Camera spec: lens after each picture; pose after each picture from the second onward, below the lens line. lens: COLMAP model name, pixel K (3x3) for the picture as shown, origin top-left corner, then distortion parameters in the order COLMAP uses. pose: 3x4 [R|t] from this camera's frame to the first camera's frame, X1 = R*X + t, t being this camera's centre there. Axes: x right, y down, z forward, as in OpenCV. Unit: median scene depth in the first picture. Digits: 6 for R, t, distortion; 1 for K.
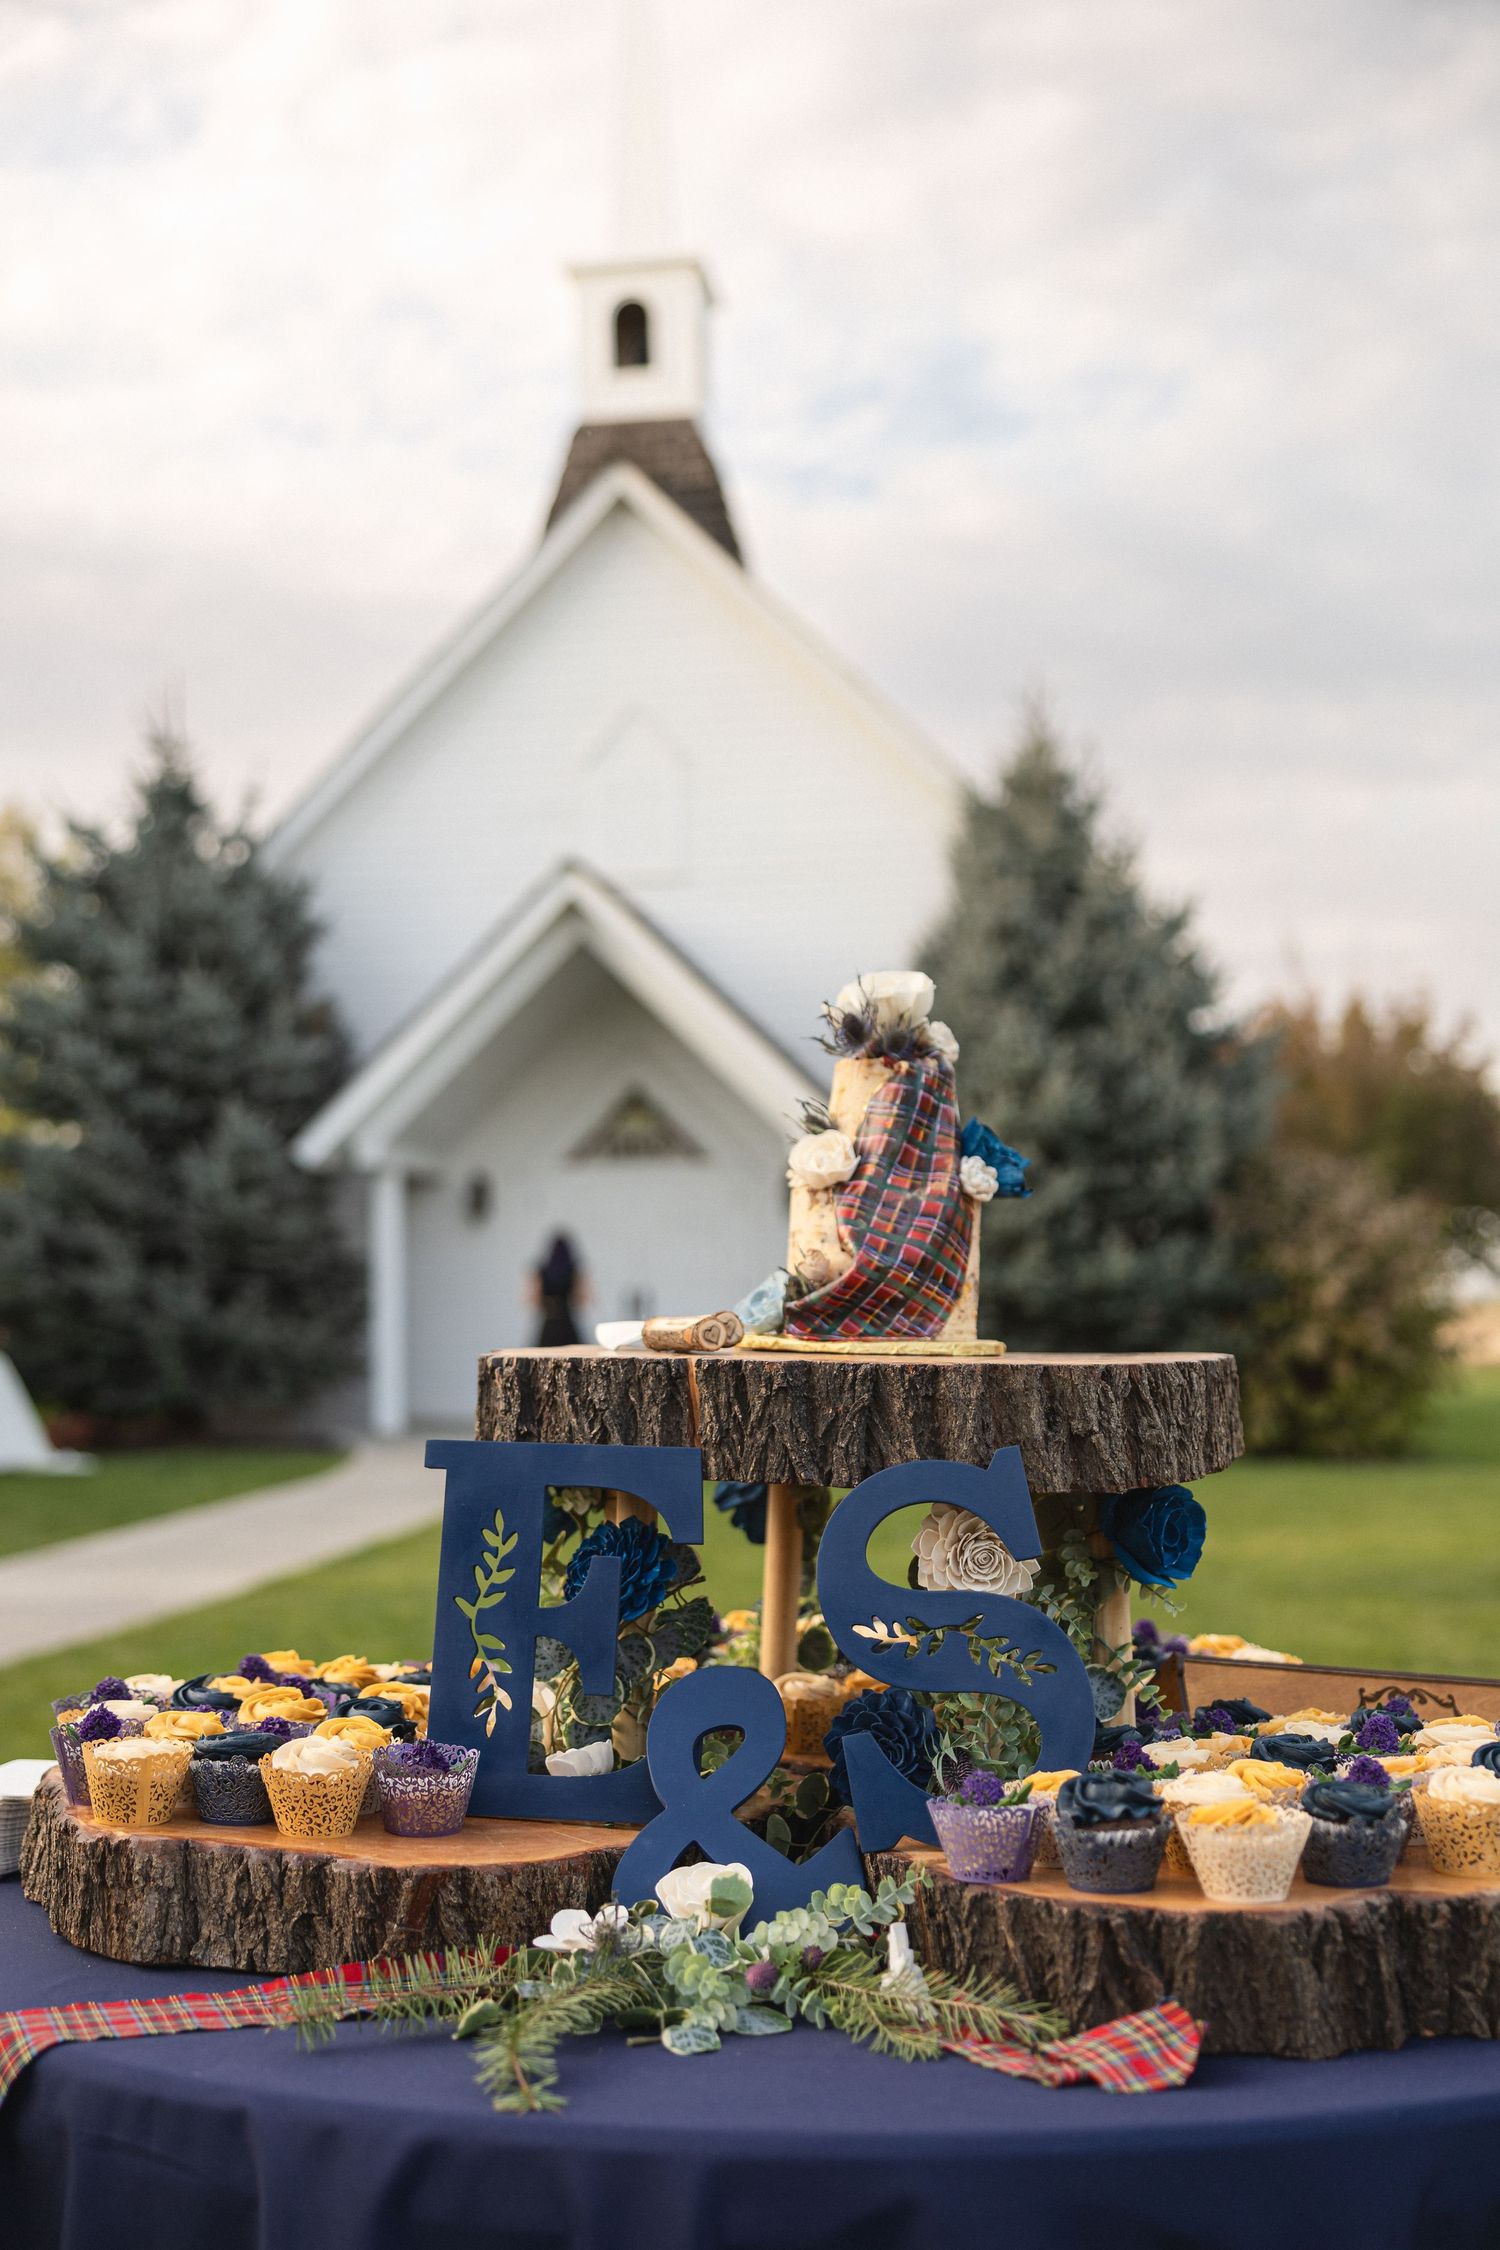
lens RADIAL K [[2785.3, 0, 750.0], [0, 2785.3, 1125.0], [0, 0, 1]] dist [0.003789, 0.001286]
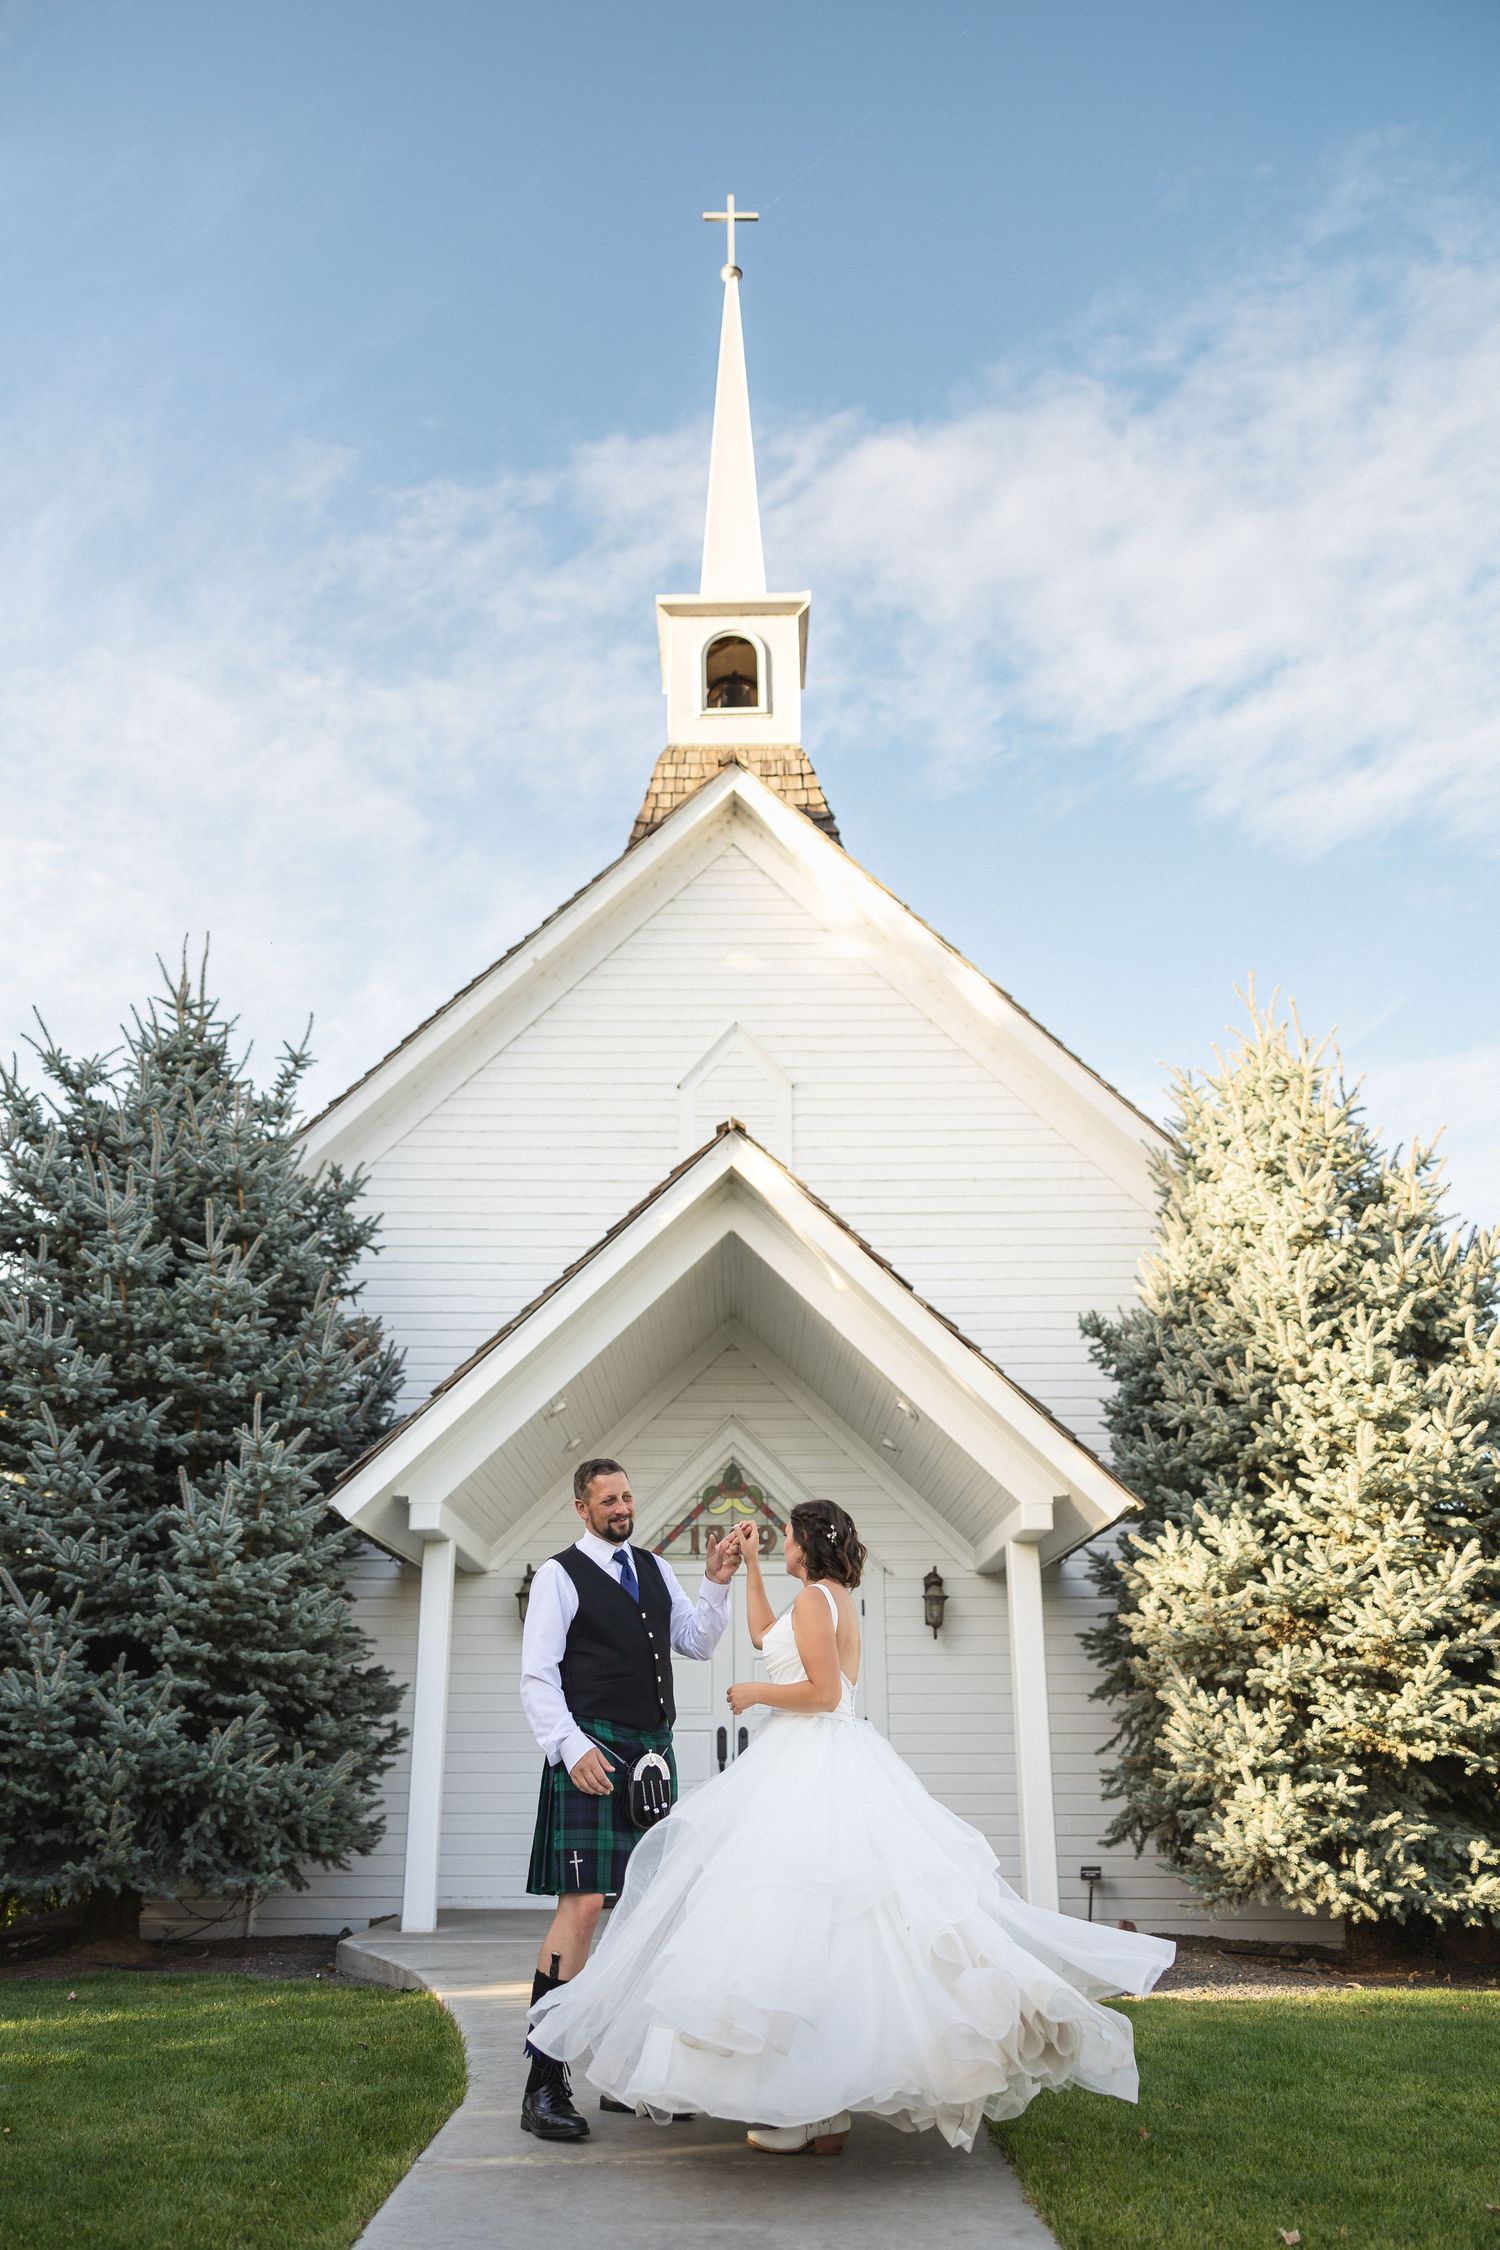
lens RADIAL K [[1786.5, 0, 734.1], [0, 1786.5, 1125.7], [0, 0, 1]] dist [0.009350, -0.001822]
pose [[0.989585, 0.063466, 0.129203, -0.123944], [-0.025361, 0.960388, -0.277510, 0.039928], [-0.141697, 0.271343, 0.951995, 0.517331]]
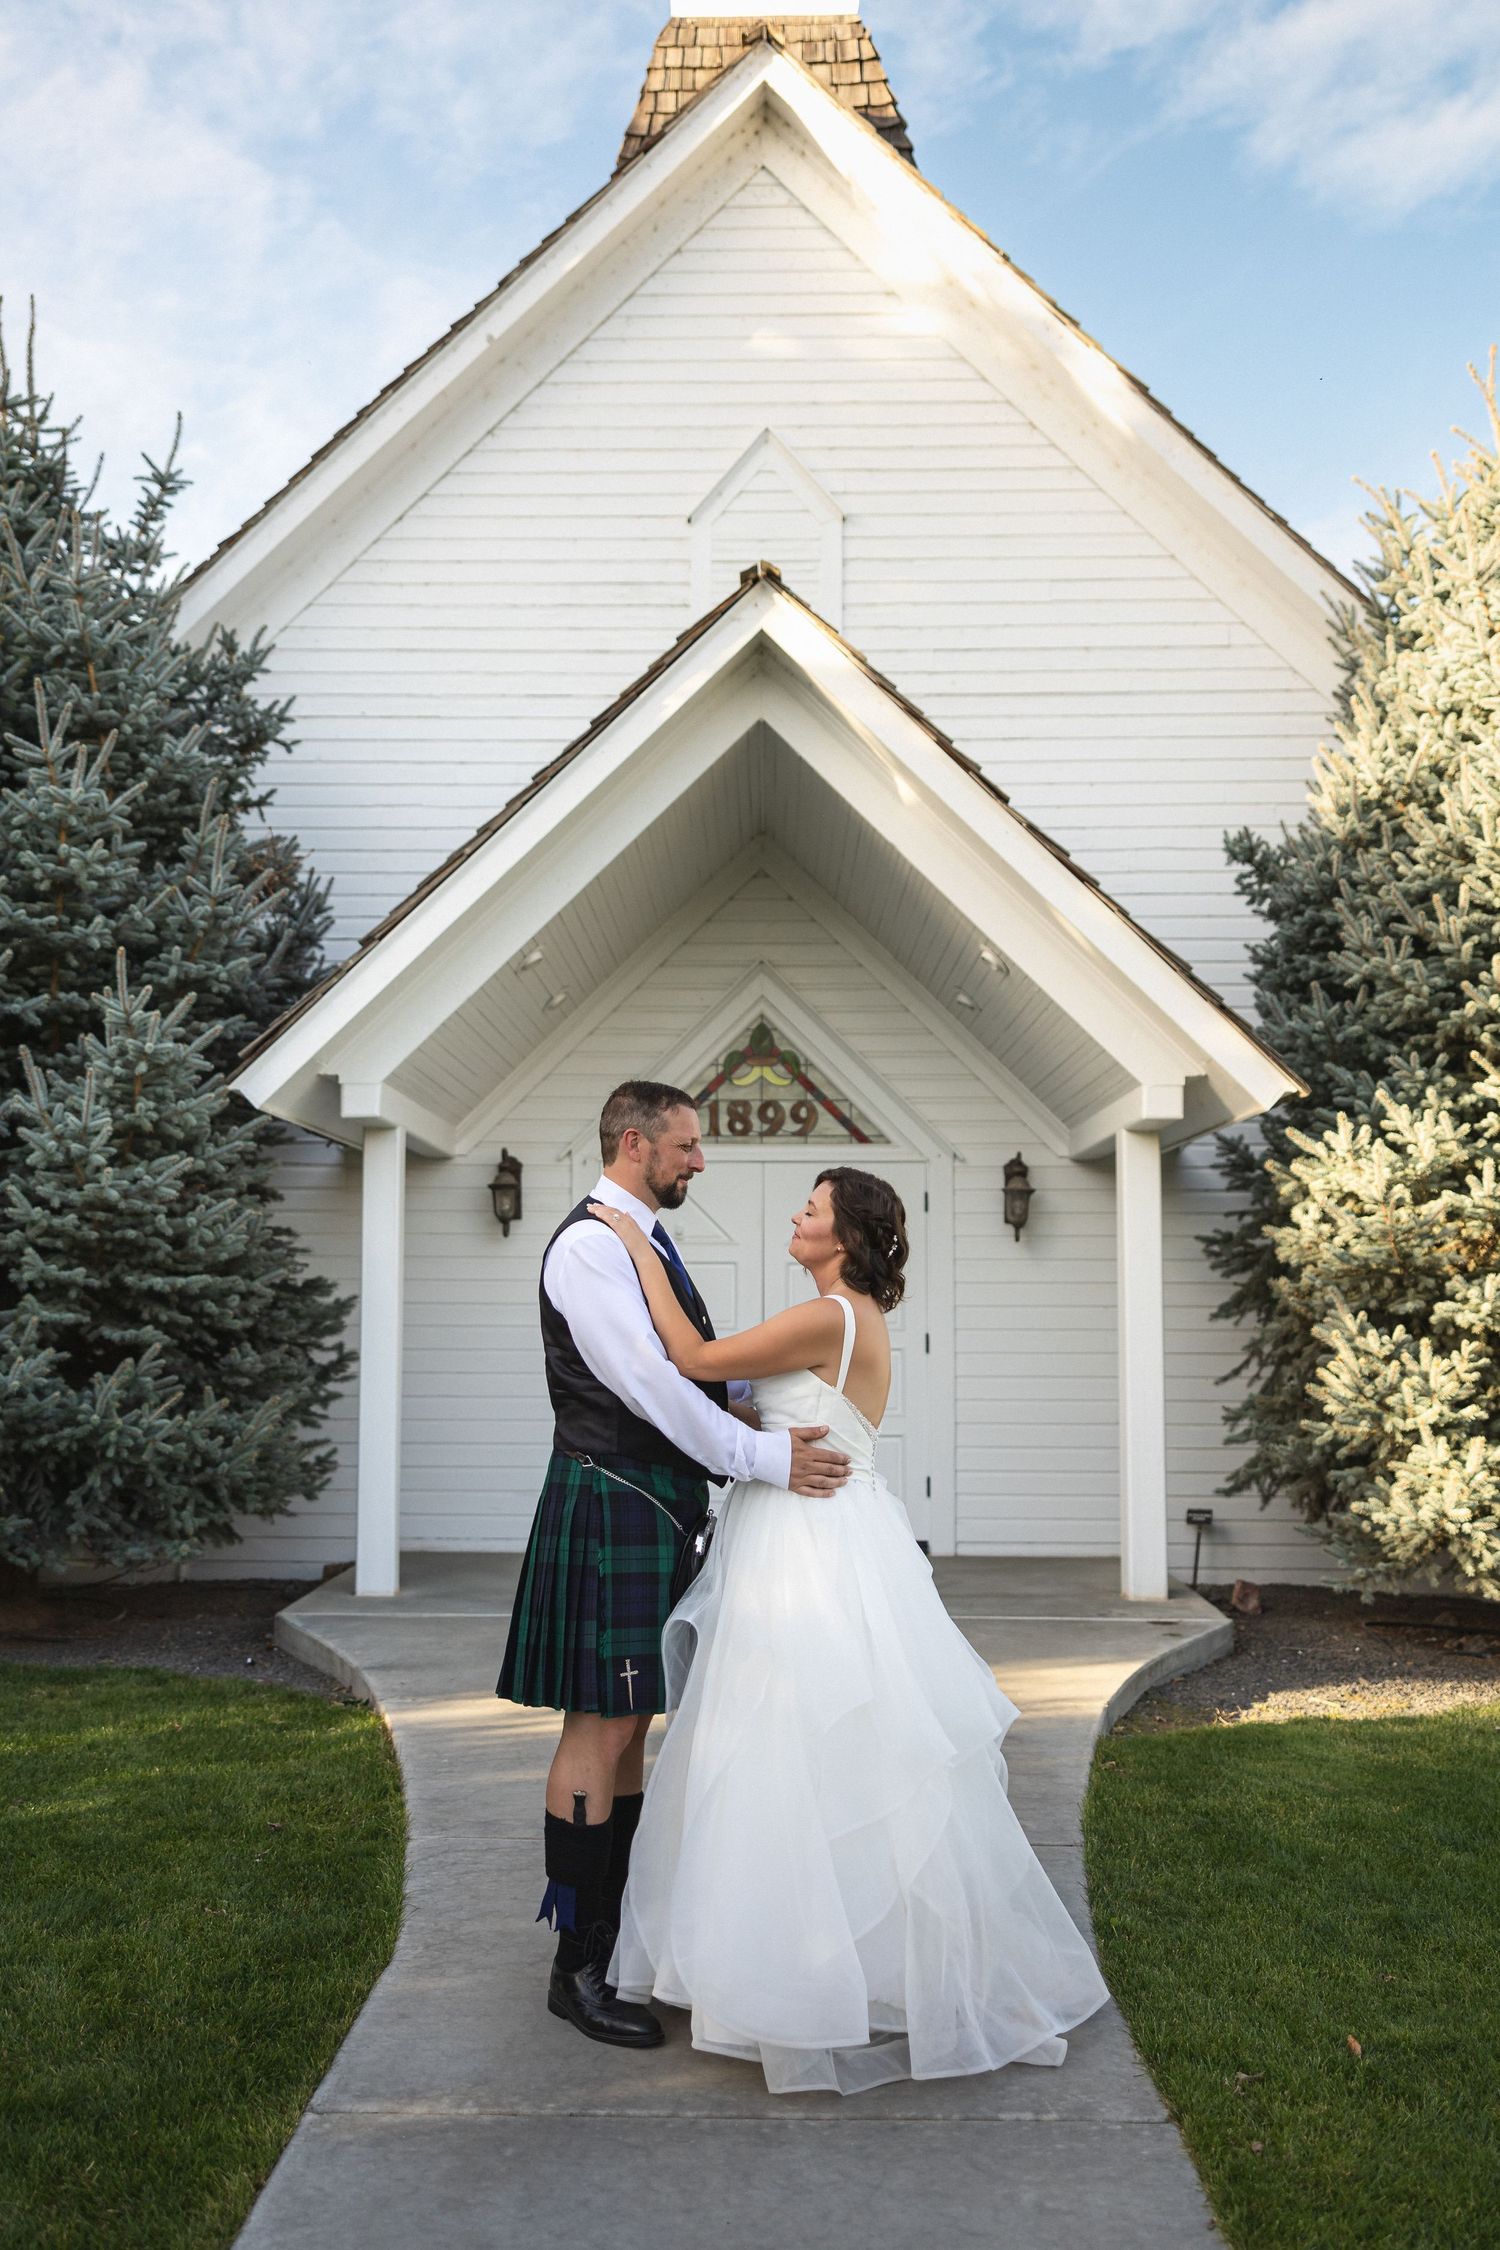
lens RADIAL K [[2056.9, 0, 727.1], [0, 2056.9, 1125.8], [0, 0, 1]] dist [0.005024, 0.001175]
pose [[0.991722, 0.029572, 0.124954, -0.115812], [-0.026840, 0.999364, -0.023492, 0.023394], [-0.125569, 0.019944, 0.991884, 0.582394]]
